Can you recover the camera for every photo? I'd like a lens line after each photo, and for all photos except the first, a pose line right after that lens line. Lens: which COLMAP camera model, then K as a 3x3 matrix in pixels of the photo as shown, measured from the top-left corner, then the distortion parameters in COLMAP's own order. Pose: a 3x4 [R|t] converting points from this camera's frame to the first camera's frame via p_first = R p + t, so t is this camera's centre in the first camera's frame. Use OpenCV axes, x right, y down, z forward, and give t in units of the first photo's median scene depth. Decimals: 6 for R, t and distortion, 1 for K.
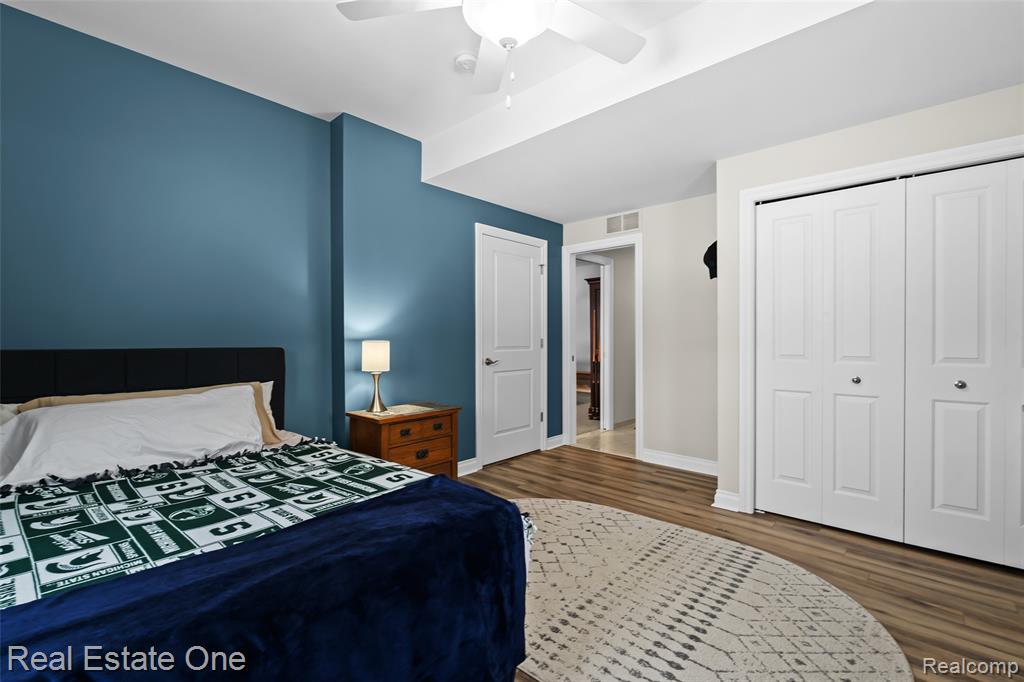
lens RADIAL K [[446.7, 0, 515.3], [0, 446.7, 342.4], [0, 0, 1]] dist [-0.000646, -0.000024]
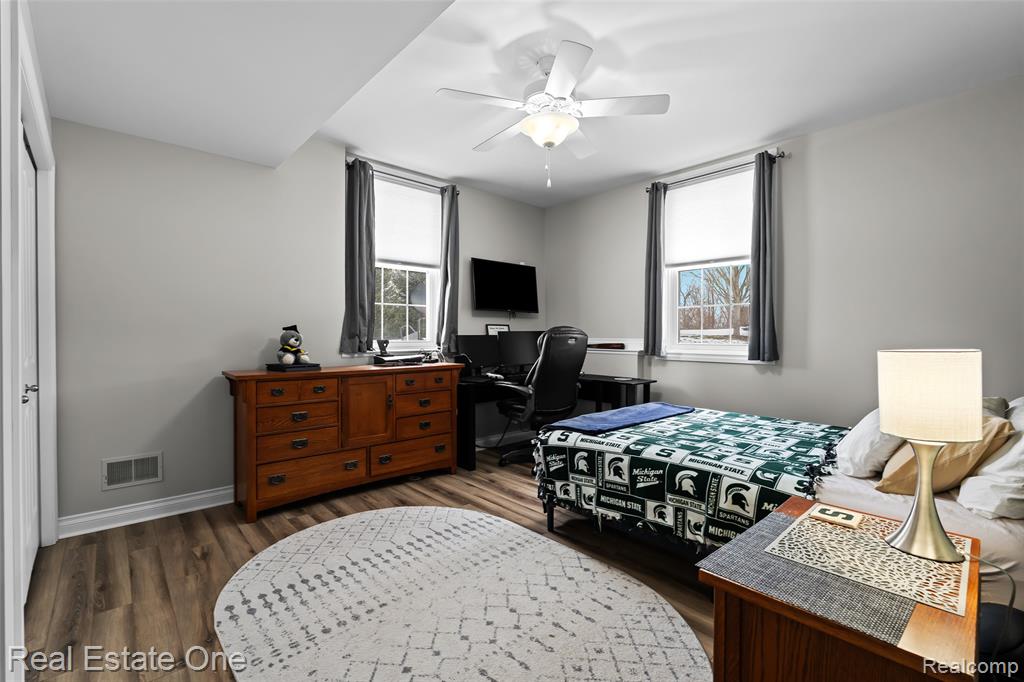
lens RADIAL K [[446.7, 0, 515.3], [0, 446.7, 342.4], [0, 0, 1]] dist [-0.000646, -0.000024]
pose [[-0.996244, -0.005027, 0.086440, -0.029813], [-0.003482, 0.999832, 0.018012, -0.015493], [-0.086516, 0.017643, -0.996094, 1.972155]]
